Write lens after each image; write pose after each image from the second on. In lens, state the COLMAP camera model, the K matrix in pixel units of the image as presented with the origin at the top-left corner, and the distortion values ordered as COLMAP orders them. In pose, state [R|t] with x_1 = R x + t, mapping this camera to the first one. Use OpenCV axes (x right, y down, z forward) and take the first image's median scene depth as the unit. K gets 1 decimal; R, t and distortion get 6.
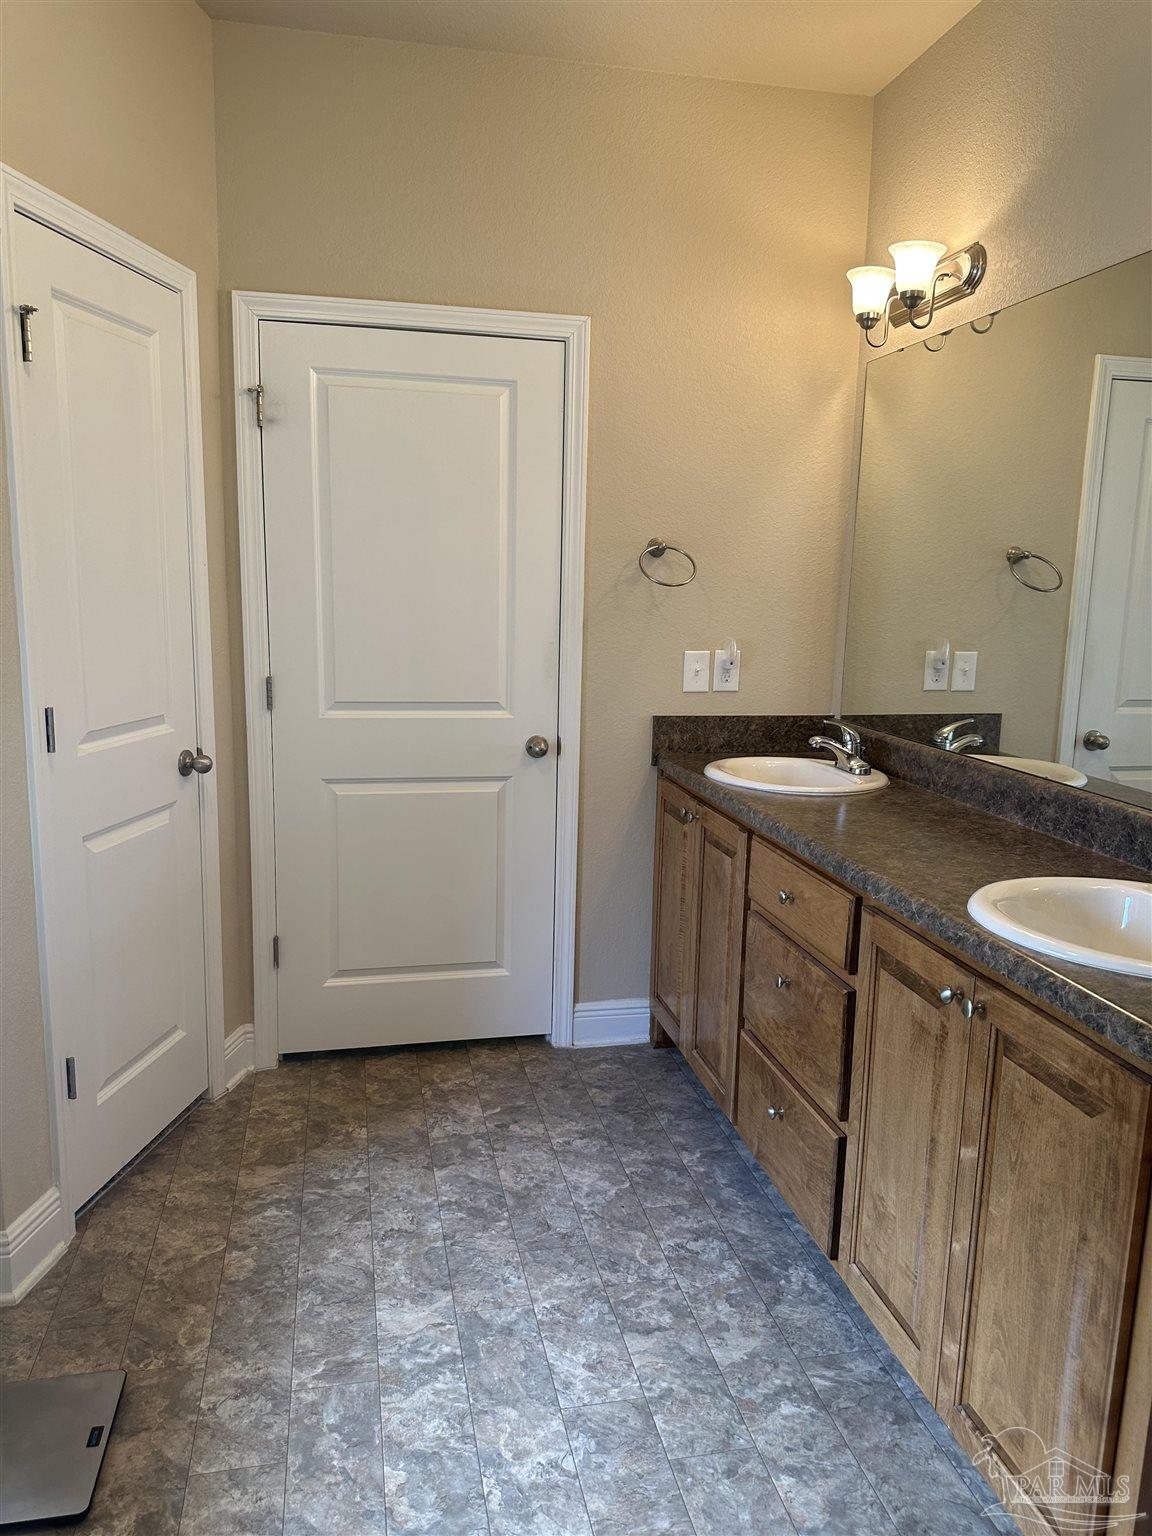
lens RADIAL K [[1091.6, 0, 570.8], [0, 1091.6, 774.9], [0, 0, 1]] dist [0.051972, -0.057142]
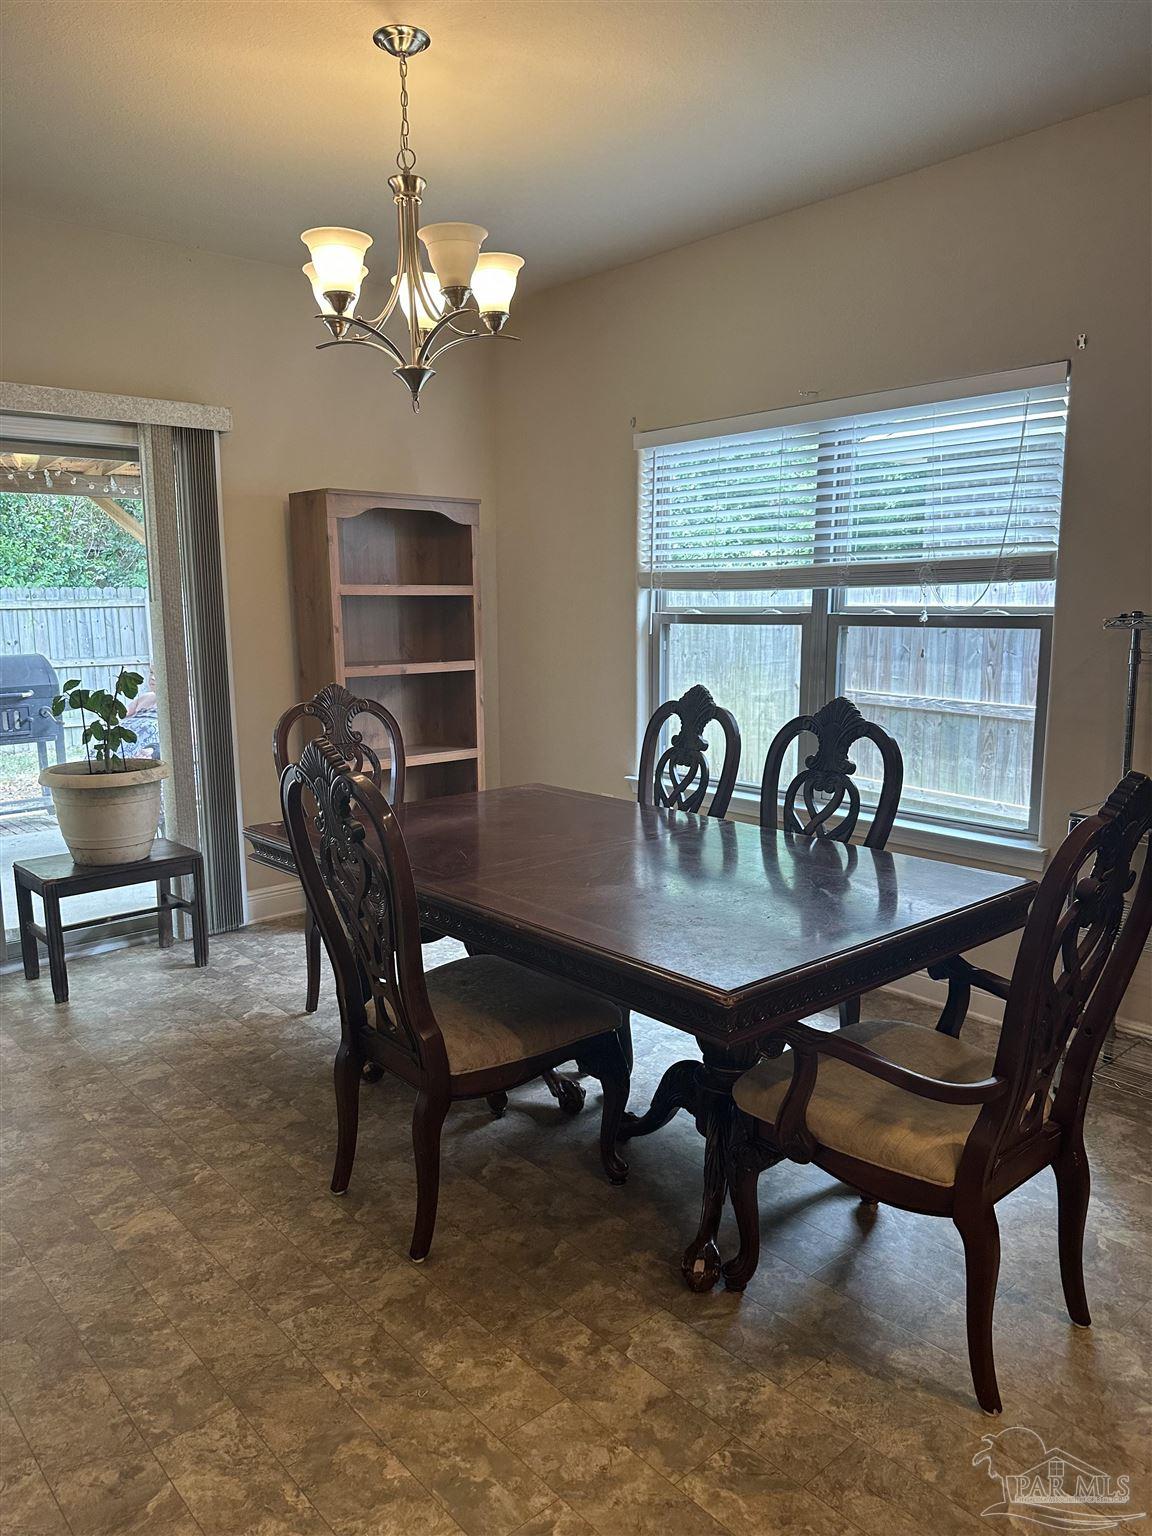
lens RADIAL K [[1096.4, 0, 576.5], [0, 1096.4, 763.1], [0, 0, 1]] dist [0.011568, -0.012763]
pose [[-0.870039, 0.061990, -0.489070, -0.001927], [-0.097985, 0.950524, 0.294793, -0.345305], [0.483147, 0.304403, -0.820919, 1.889399]]
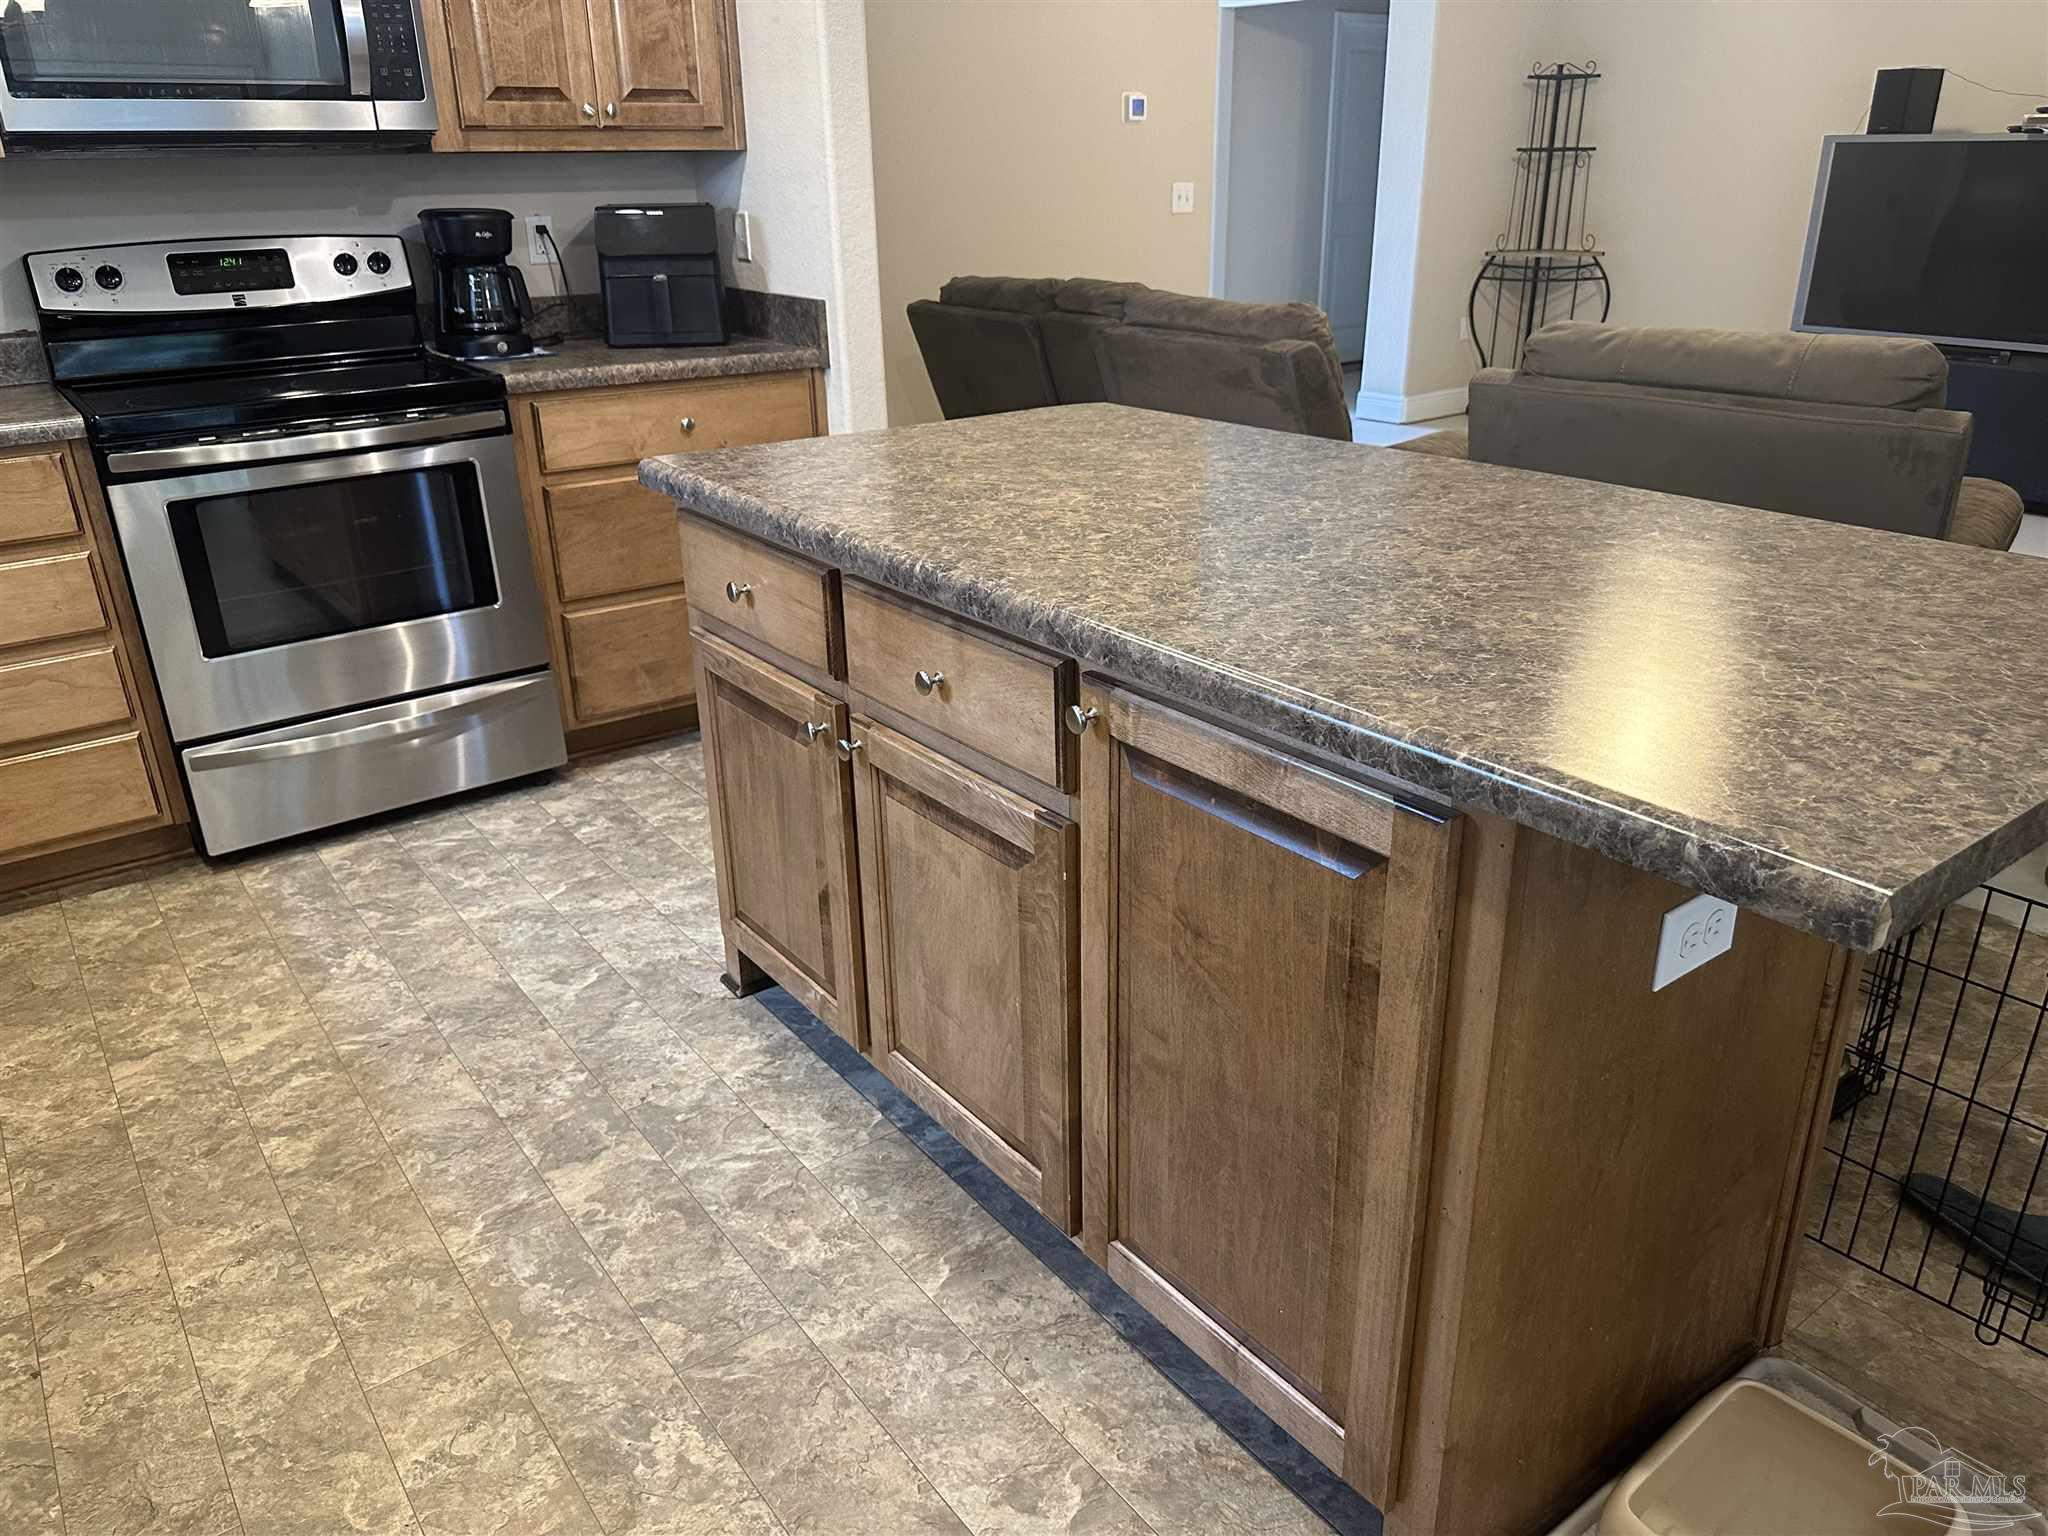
lens RADIAL K [[1461.9, 0, 1020.5], [0, 1461.9, 754.1], [0, 0, 1]] dist [0.011568, -0.012763]
pose [[0.906086, -0.198273, 0.373760, 0.159721], [0.114059, 0.965160, 0.235492, -0.020562], [-0.407430, -0.170745, 0.897133, 0.339469]]
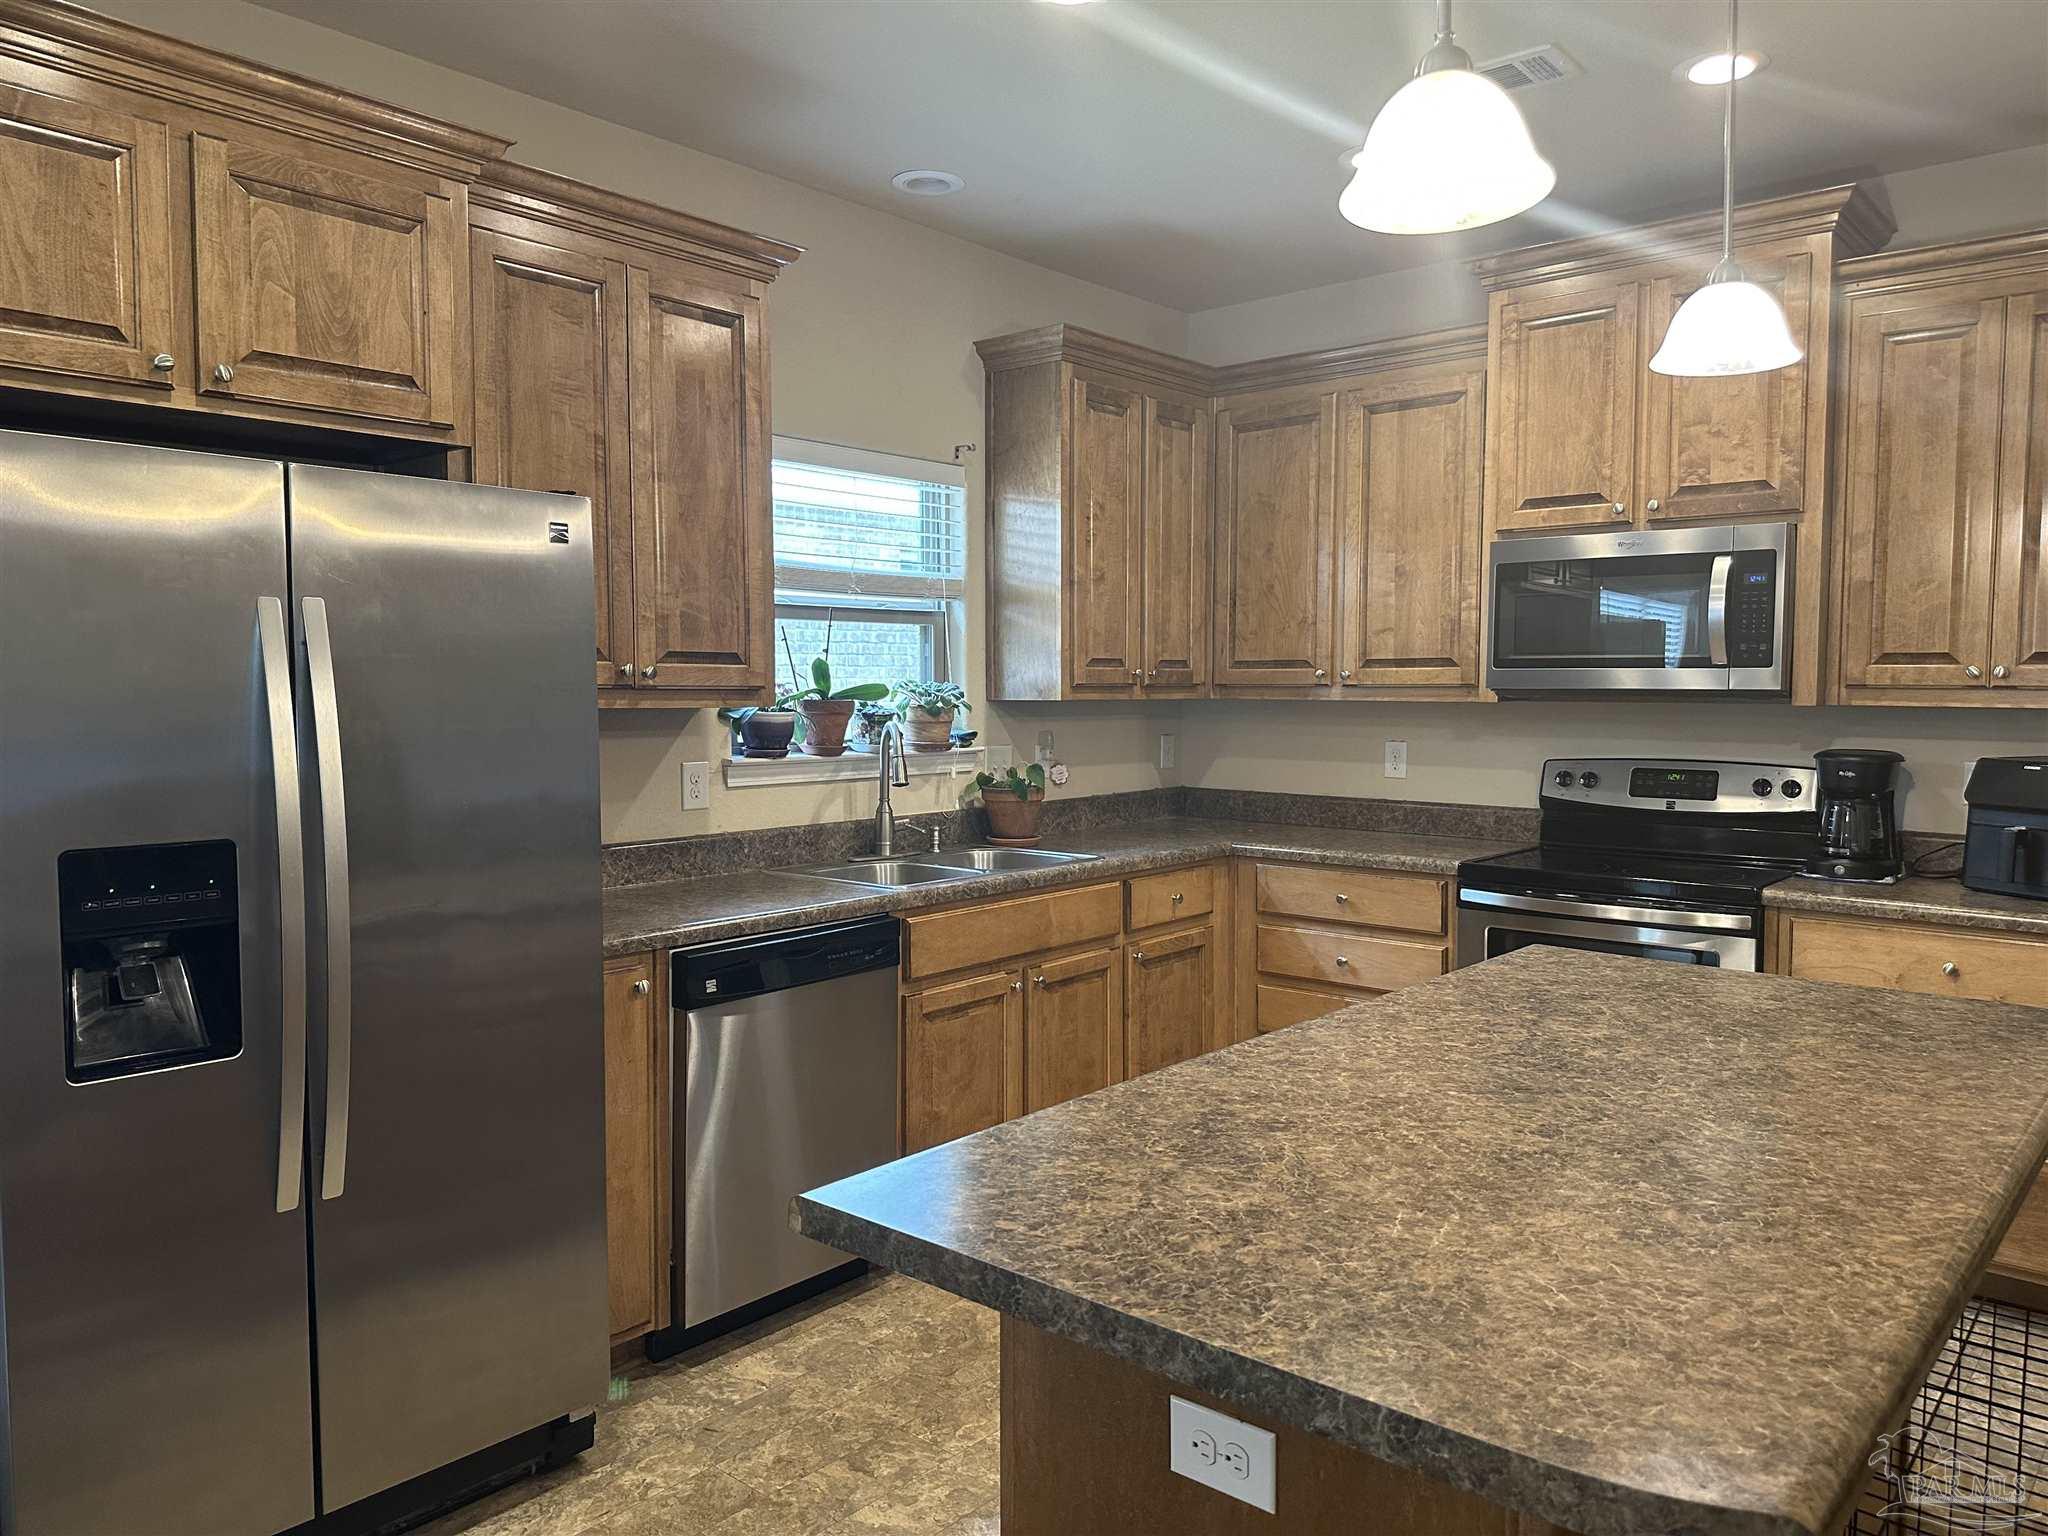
lens RADIAL K [[1427.2, 0, 1024.0], [0, 1427.2, 768.0], [0, 0, 1]] dist [0.130551, -0.266696]
pose [[0.601520, 0.023751, -0.798504, 1.034920], [-0.123738, 0.990265, -0.063758, -0.026197], [0.789216, 0.137157, 0.598603, 0.260702]]
